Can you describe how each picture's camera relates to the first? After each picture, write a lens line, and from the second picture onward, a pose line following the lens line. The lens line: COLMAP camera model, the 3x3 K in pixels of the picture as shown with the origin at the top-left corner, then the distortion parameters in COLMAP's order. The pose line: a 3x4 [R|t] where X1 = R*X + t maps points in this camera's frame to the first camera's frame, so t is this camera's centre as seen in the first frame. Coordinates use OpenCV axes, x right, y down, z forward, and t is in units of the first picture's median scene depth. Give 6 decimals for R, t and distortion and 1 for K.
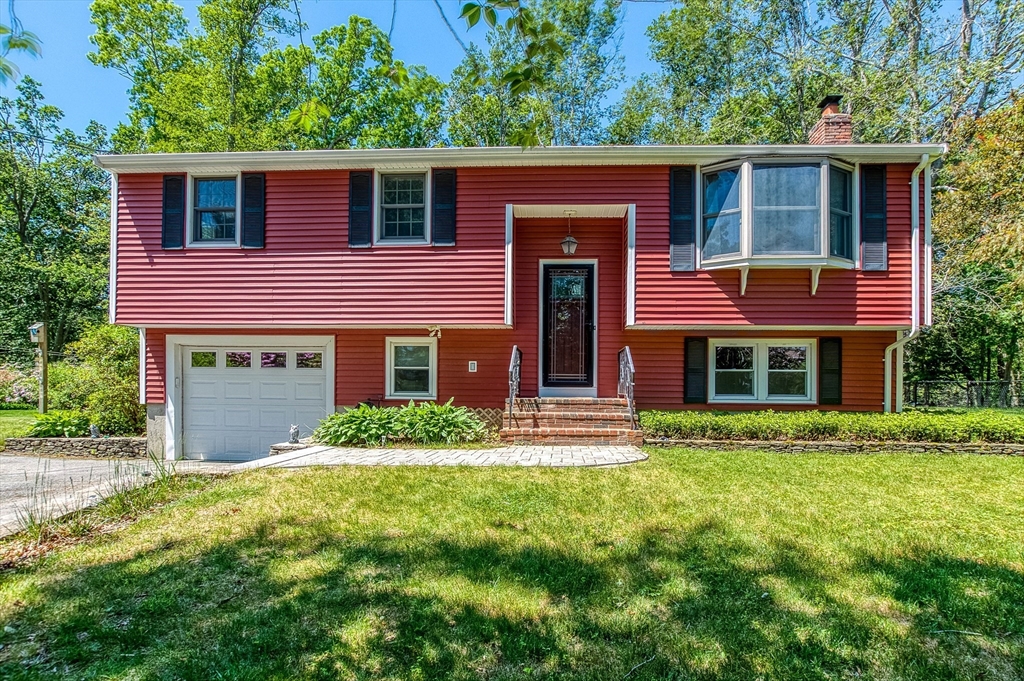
lens RADIAL K [[496.3, 0, 514.1], [0, 496.3, 386.0], [0, 0, 1]] dist [-0.012091, 0.000179]
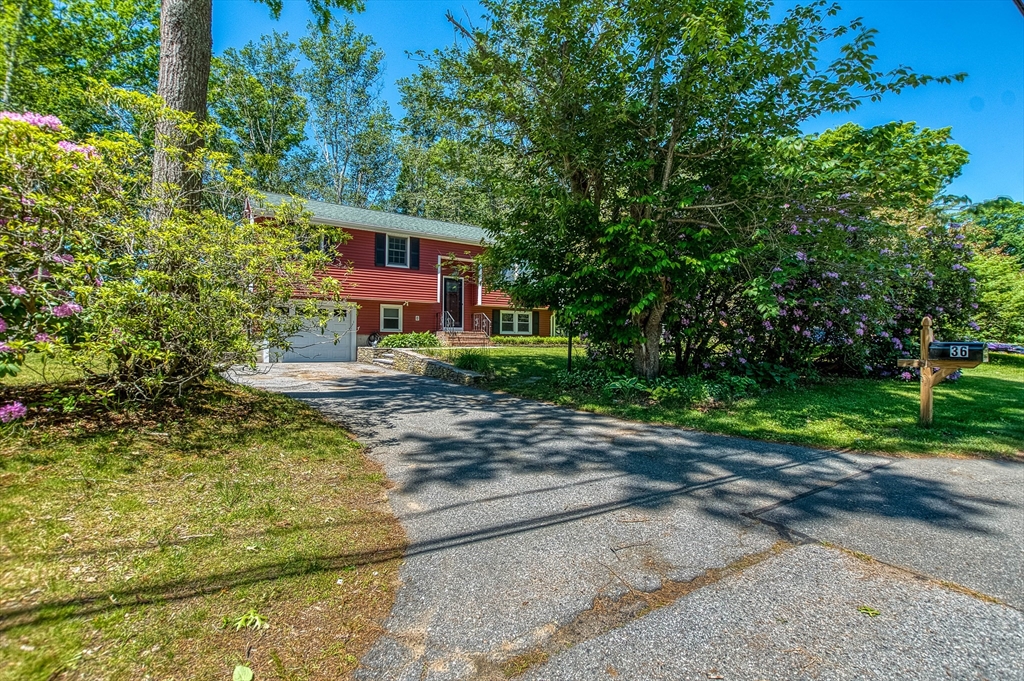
lens RADIAL K [[444.1, 0, 512.0], [0, 444.1, 340.5], [0, 0, 1]] dist [-0.010939, 0.000343]
pose [[0.810199, -0.005318, 0.586131, -0.996703], [-0.019265, 0.999177, 0.035695, -0.018176], [-0.585839, -0.040211, 0.809430, -1.030485]]
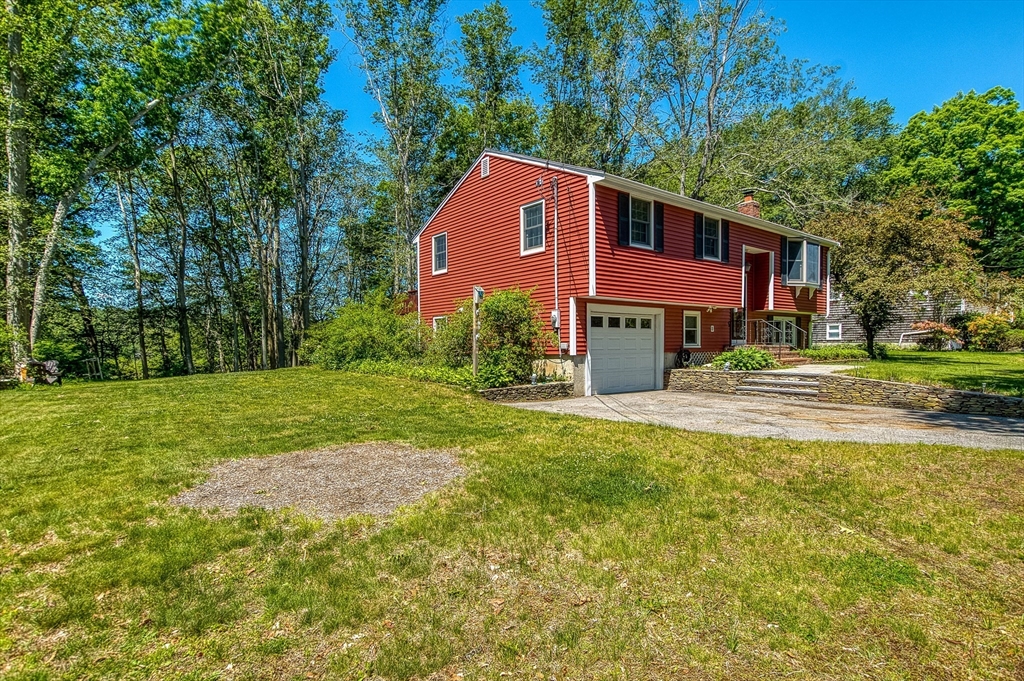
lens RADIAL K [[508.5, 0, 512.0], [0, 508.5, 340.5], [0, 0, 1]] dist [0.000064, -0.000002]
pose [[0.757120, -0.009070, 0.653212, -1.876750], [0.004111, 0.999950, 0.009120, -0.016776], [-0.653262, -0.004219, 0.757120, 0.090147]]
